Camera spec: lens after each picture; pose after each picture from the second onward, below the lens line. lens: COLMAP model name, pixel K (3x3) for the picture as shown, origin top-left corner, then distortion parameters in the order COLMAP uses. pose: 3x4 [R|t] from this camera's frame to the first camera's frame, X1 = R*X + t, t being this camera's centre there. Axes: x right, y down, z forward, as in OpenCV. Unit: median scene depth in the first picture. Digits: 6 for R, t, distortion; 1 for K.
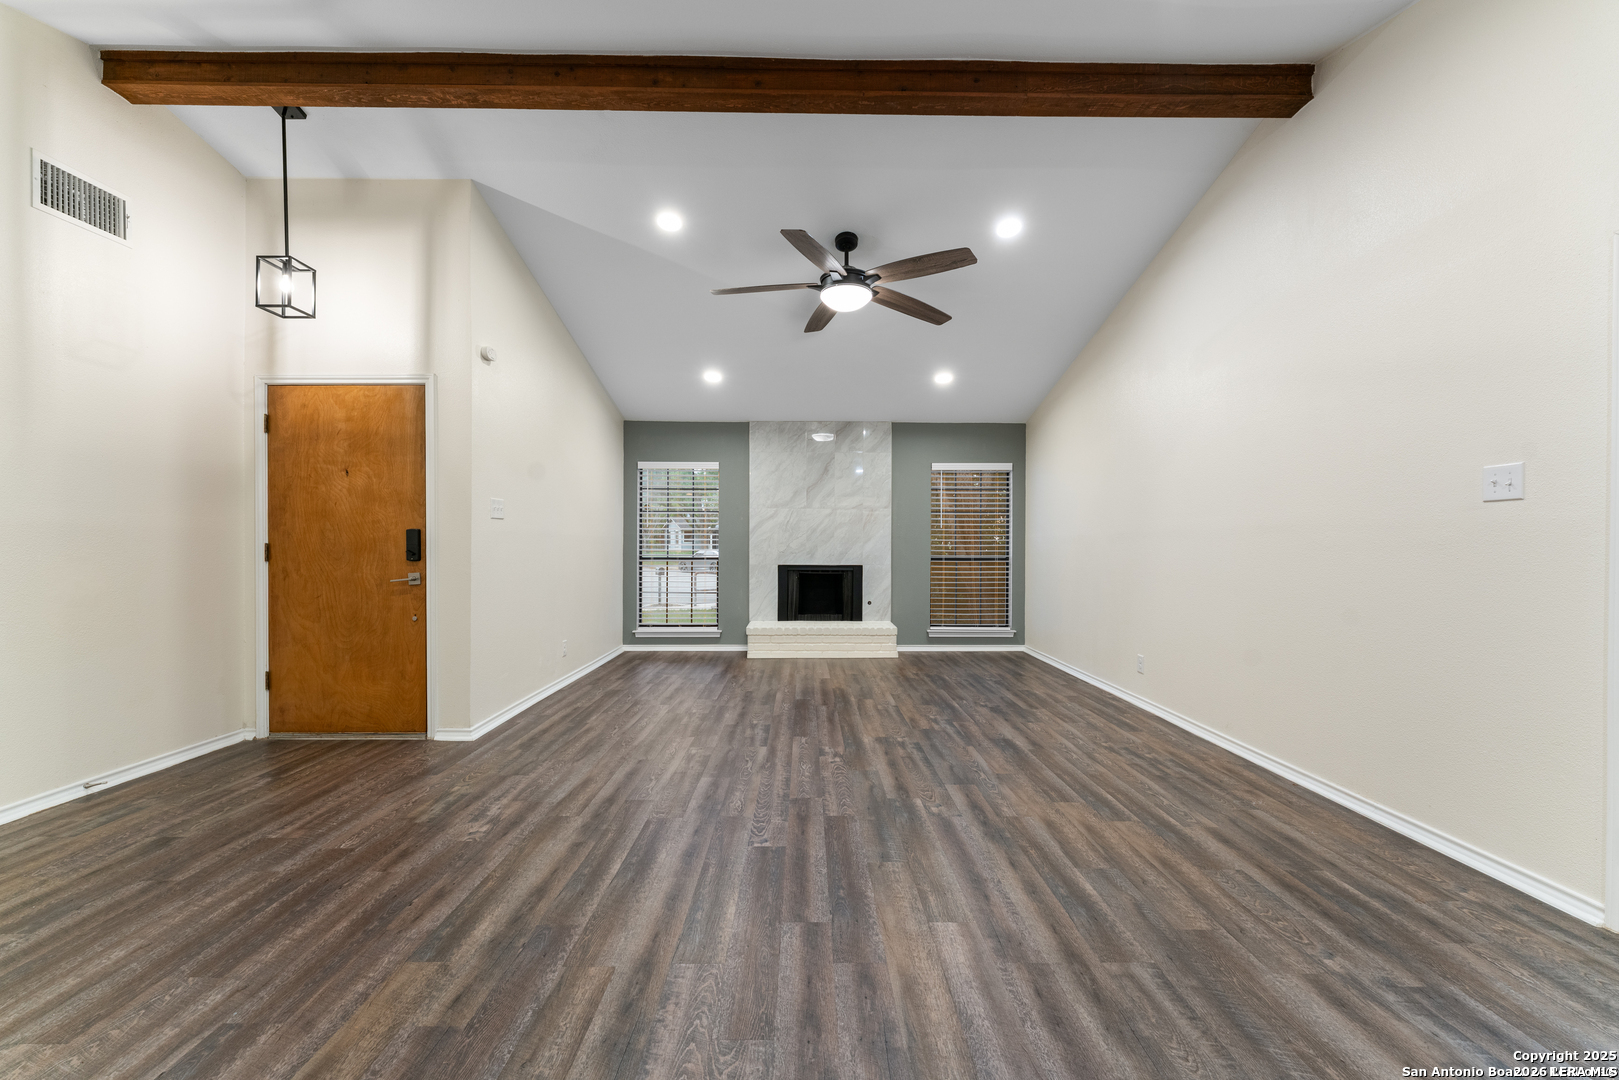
lens RADIAL K [[644.6, 0, 803.7], [0, 644.6, 542.3], [0, 0, 1]] dist [-0.001868, 0.000175]
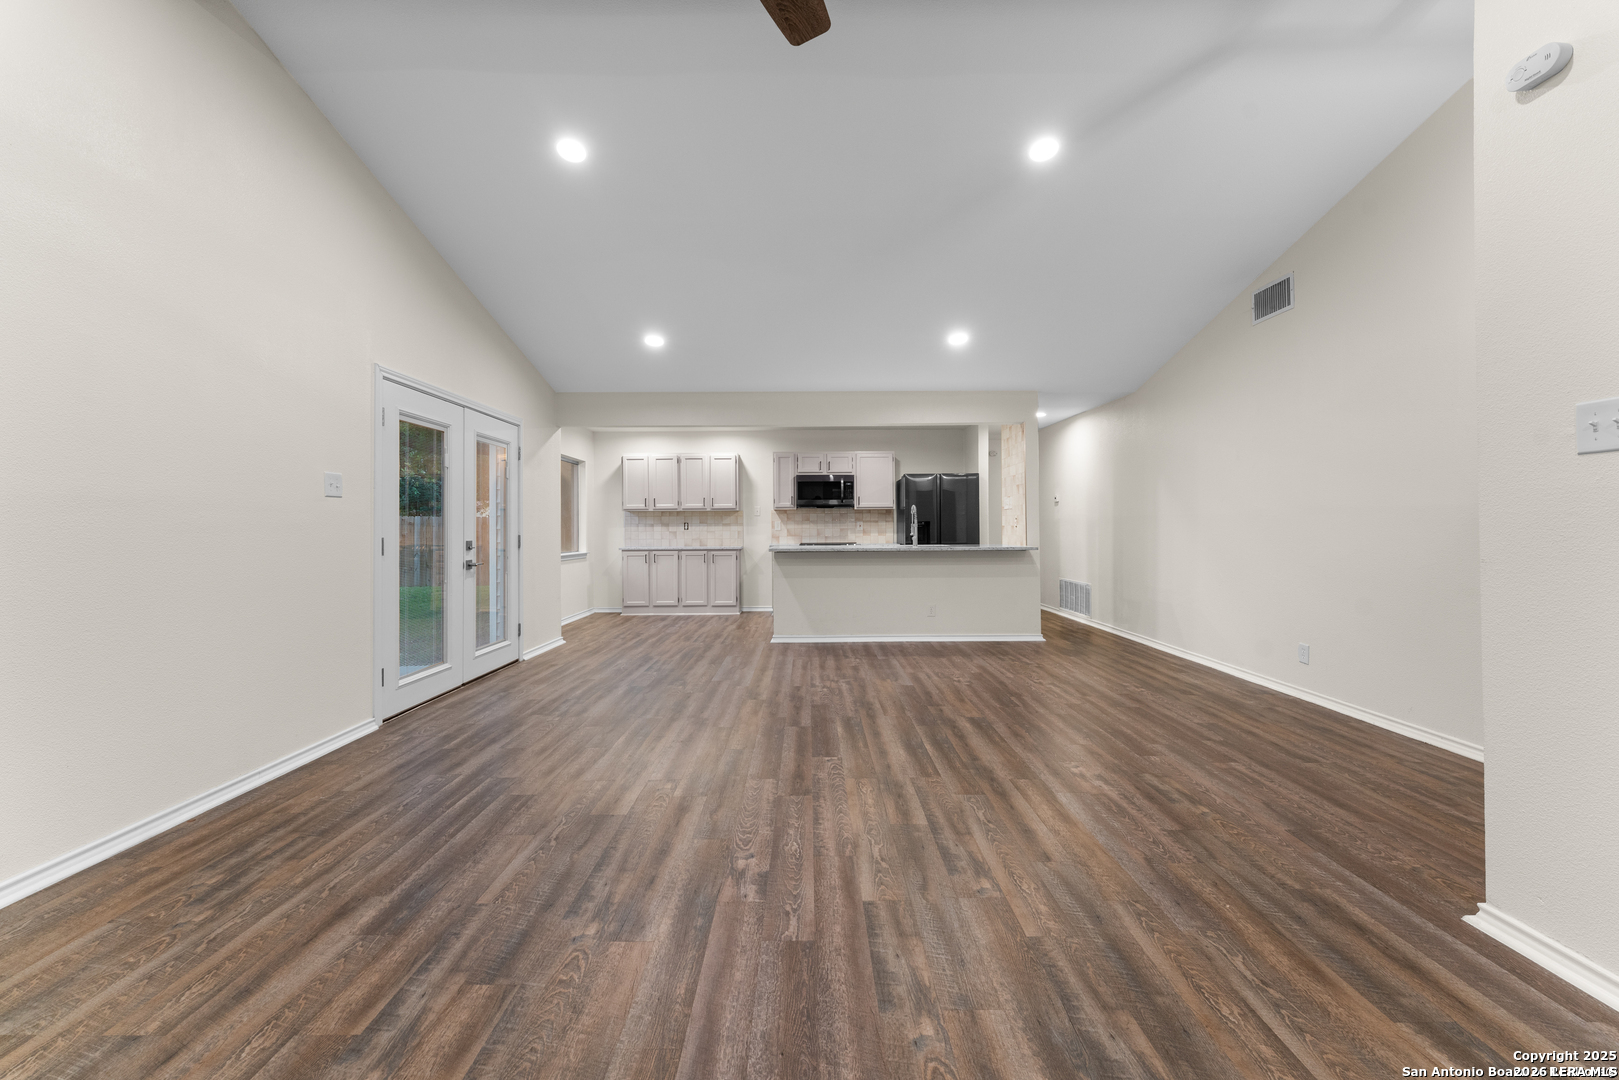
lens RADIAL K [[644.6, 0, 804.8], [0, 644.6, 531.9], [0, 0, 1]] dist [-0.001868, 0.000175]
pose [[-0.999992, 0.002117, 0.003378, -0.011203], [0.002136, 0.999983, 0.005405, 0.006996], [-0.003366, 0.005412, -0.999980, 1.392550]]
